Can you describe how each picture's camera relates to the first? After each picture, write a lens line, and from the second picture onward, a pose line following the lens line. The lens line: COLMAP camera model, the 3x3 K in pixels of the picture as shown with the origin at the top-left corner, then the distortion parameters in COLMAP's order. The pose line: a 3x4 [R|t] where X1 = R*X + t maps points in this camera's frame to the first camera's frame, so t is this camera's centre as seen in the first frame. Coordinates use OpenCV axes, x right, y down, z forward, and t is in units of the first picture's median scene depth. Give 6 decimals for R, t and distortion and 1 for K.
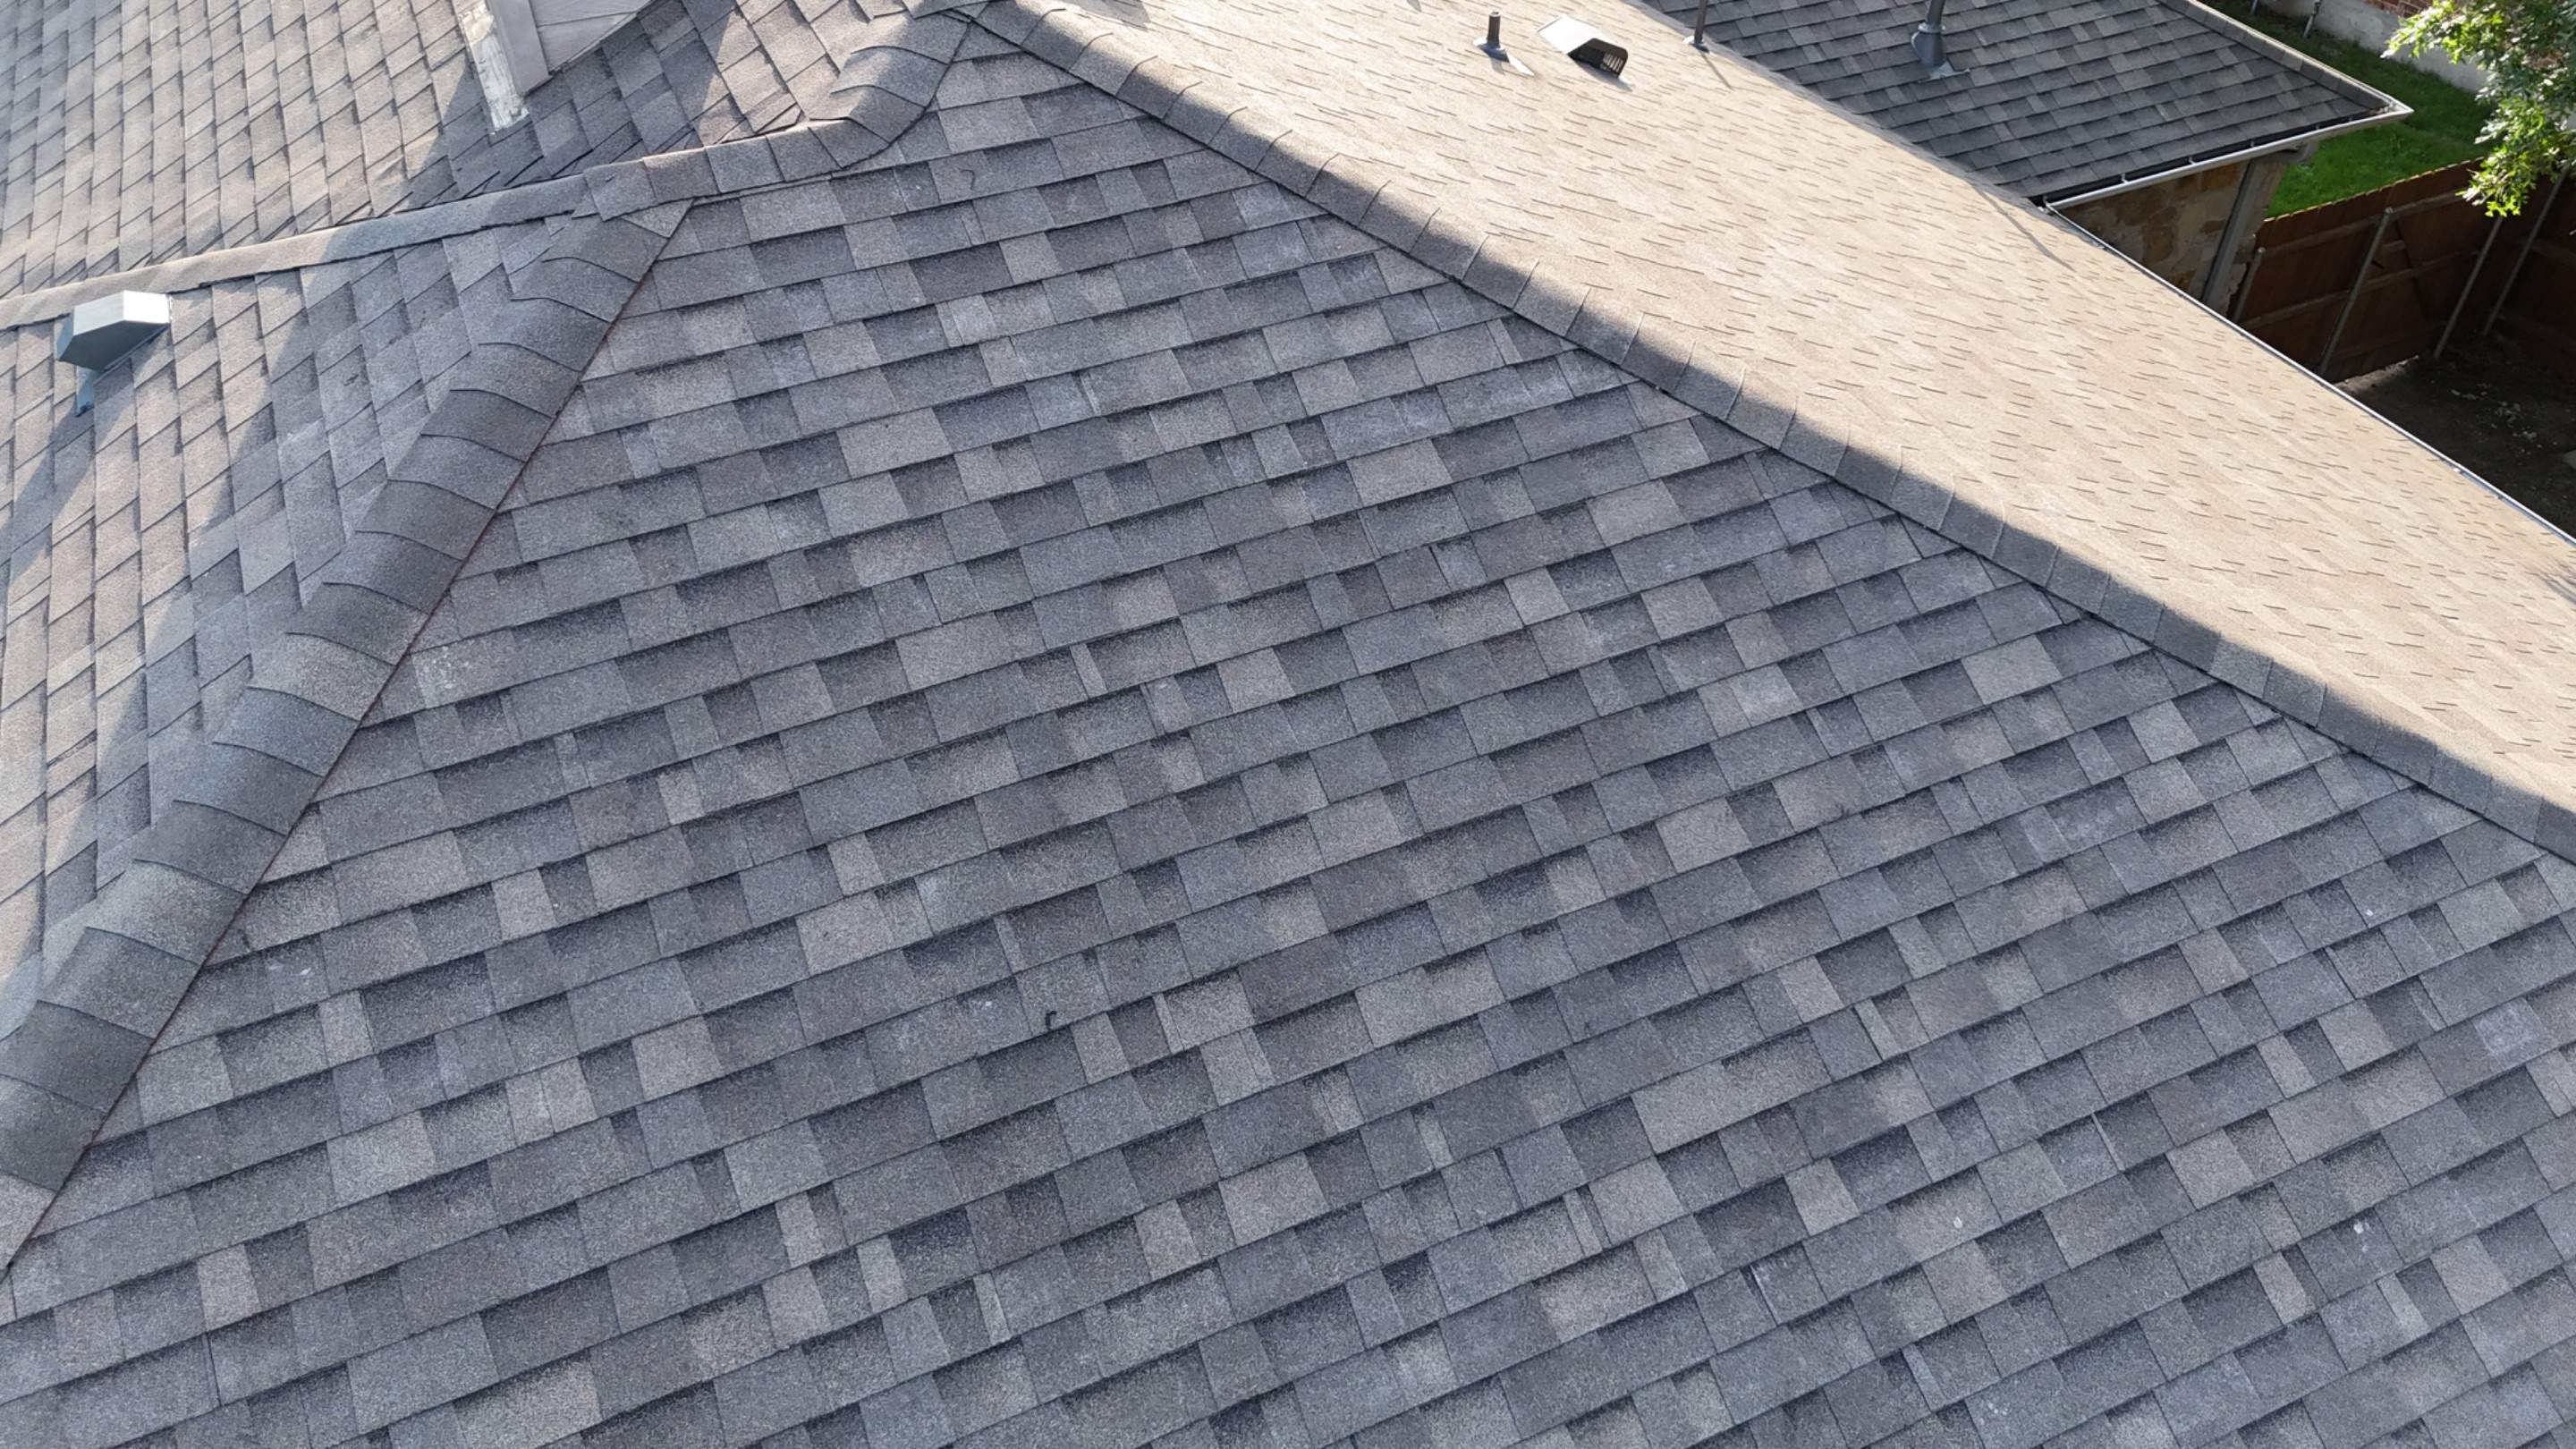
lens RADIAL K [[1888.7, 0, 1294.0], [0, 1888.7, 742.2], [0, 0, 1]] dist [0.077684, -0.075660]
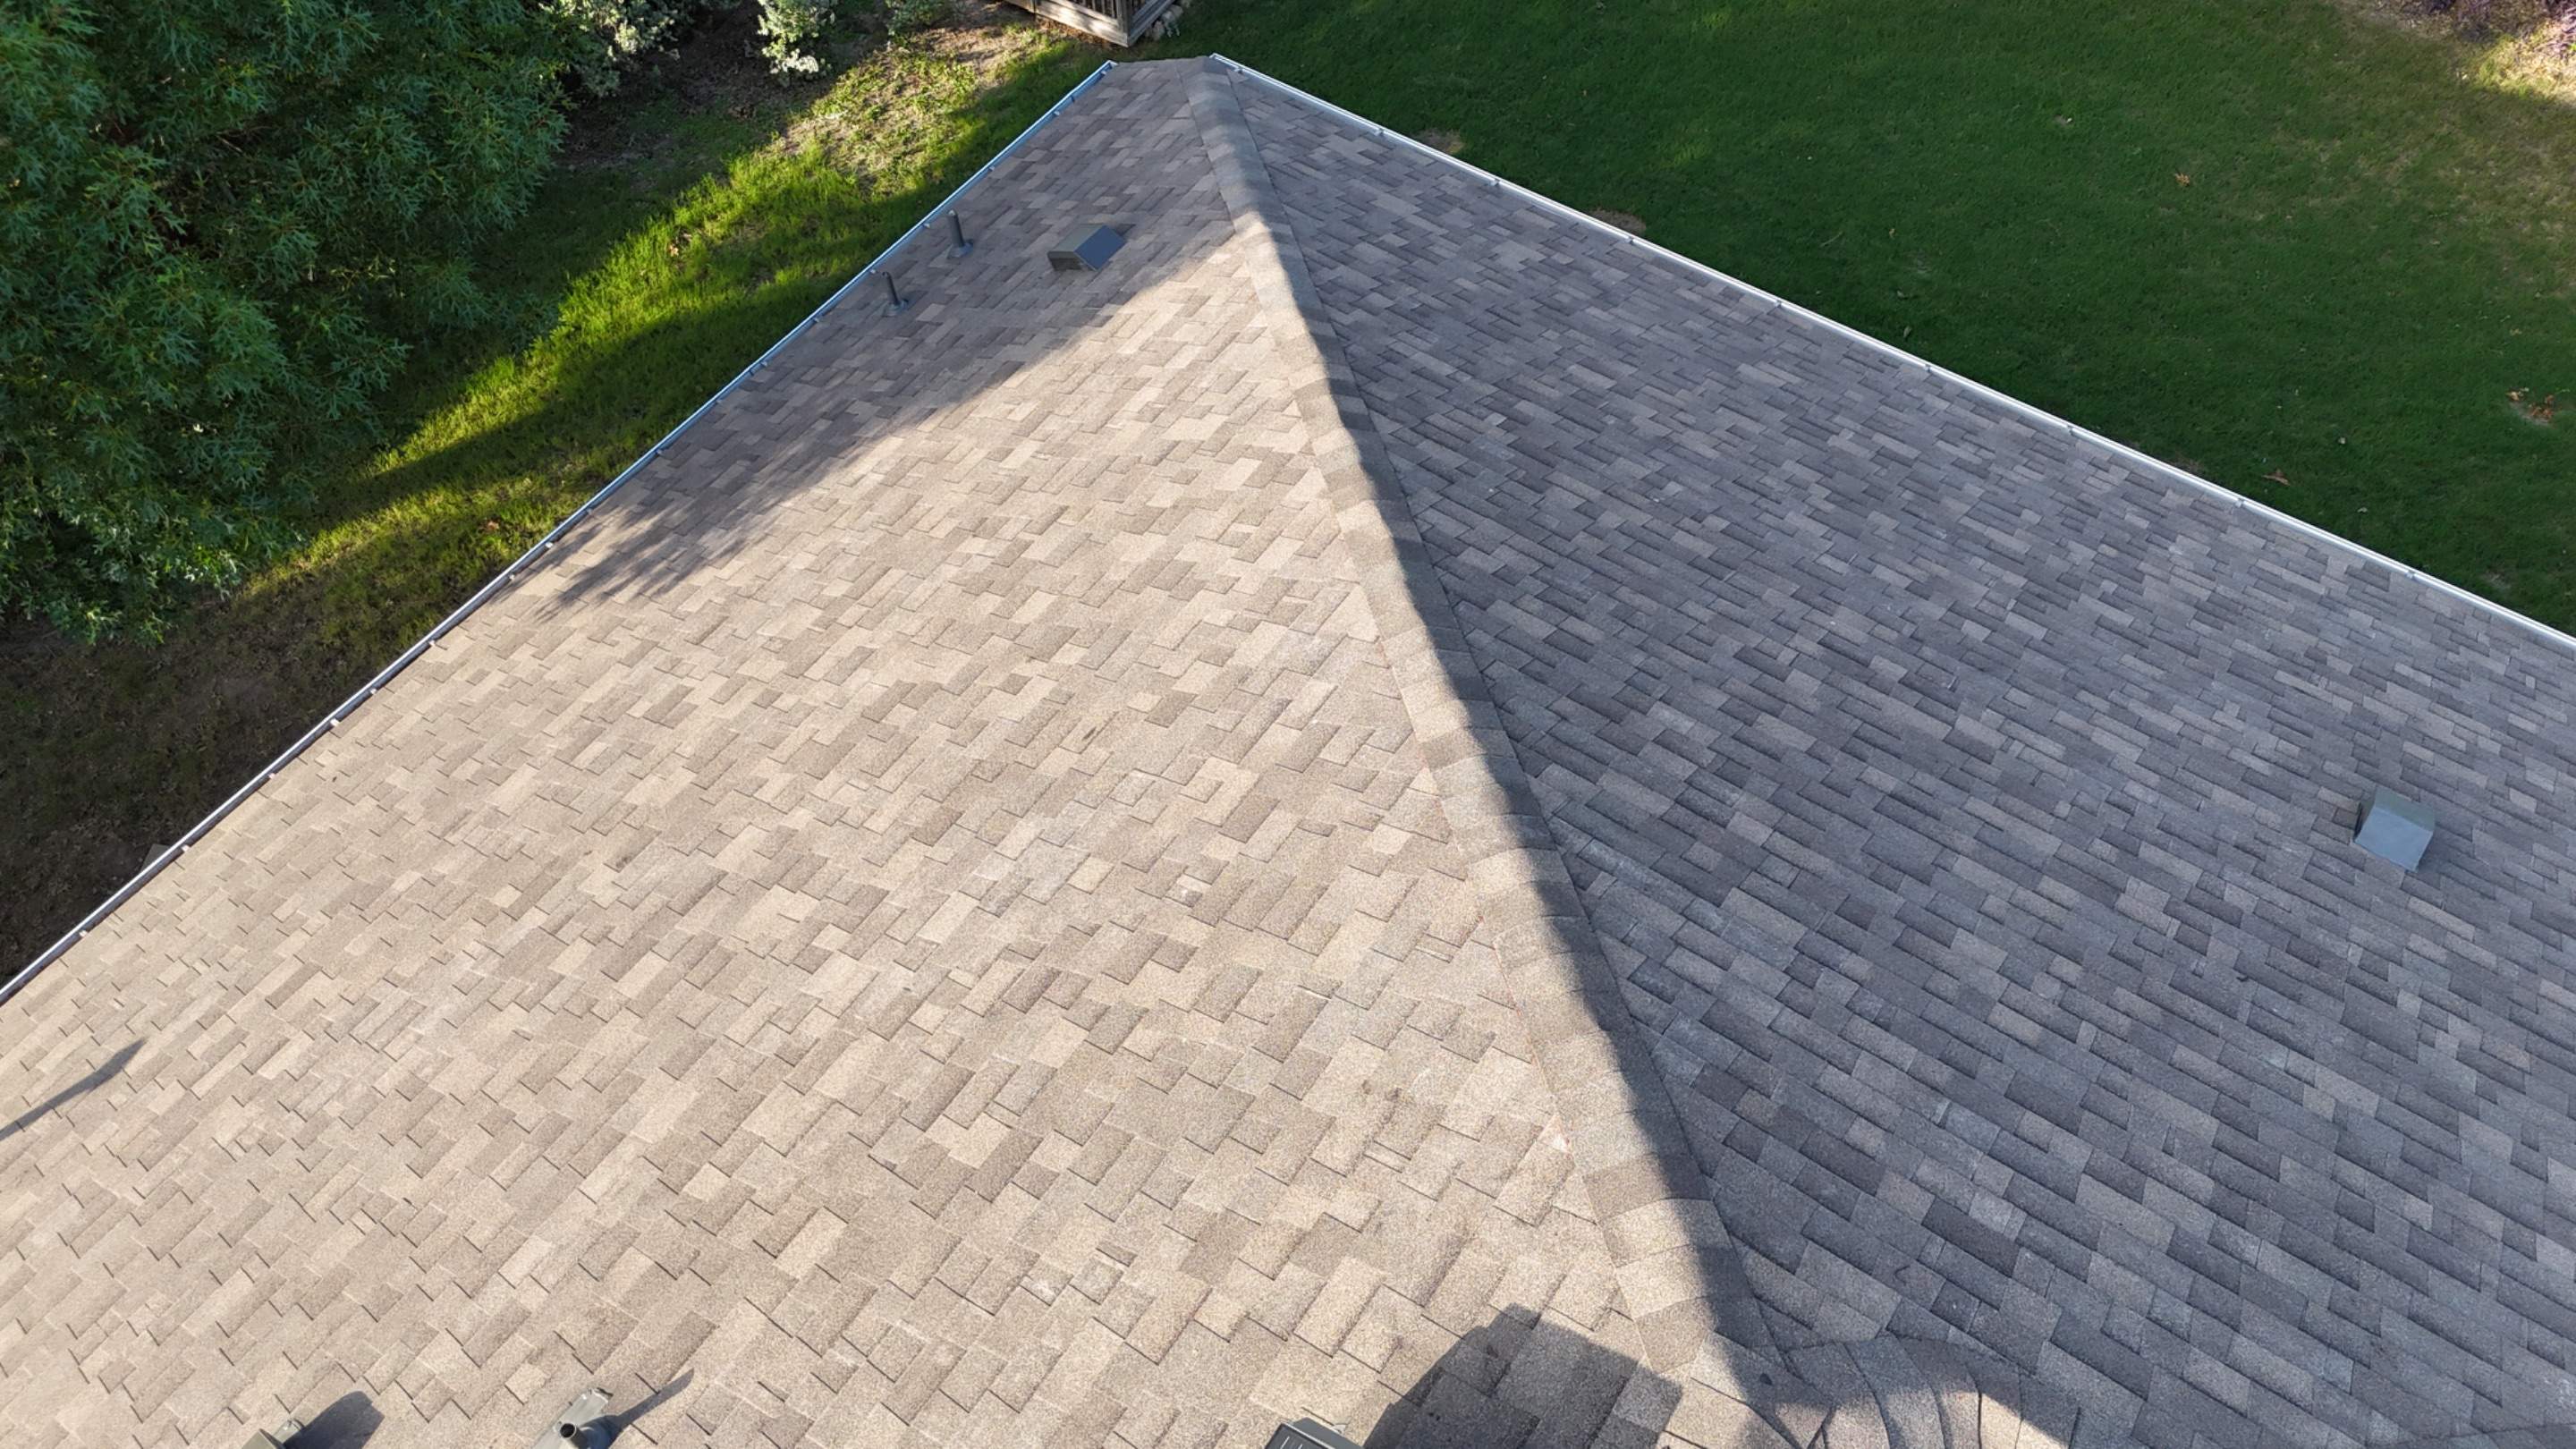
lens RADIAL K [[1901.8, 0, 1281.3], [0, 1901.8, 734.9], [0, 0, 1]] dist [0.070101, -0.067659]
pose [[-0.510145, -0.703776, 0.494420, -0.298079], [0.596471, 0.124665, 0.792894, -1.271208], [-0.619657, 0.699398, 0.356184, 0.672740]]
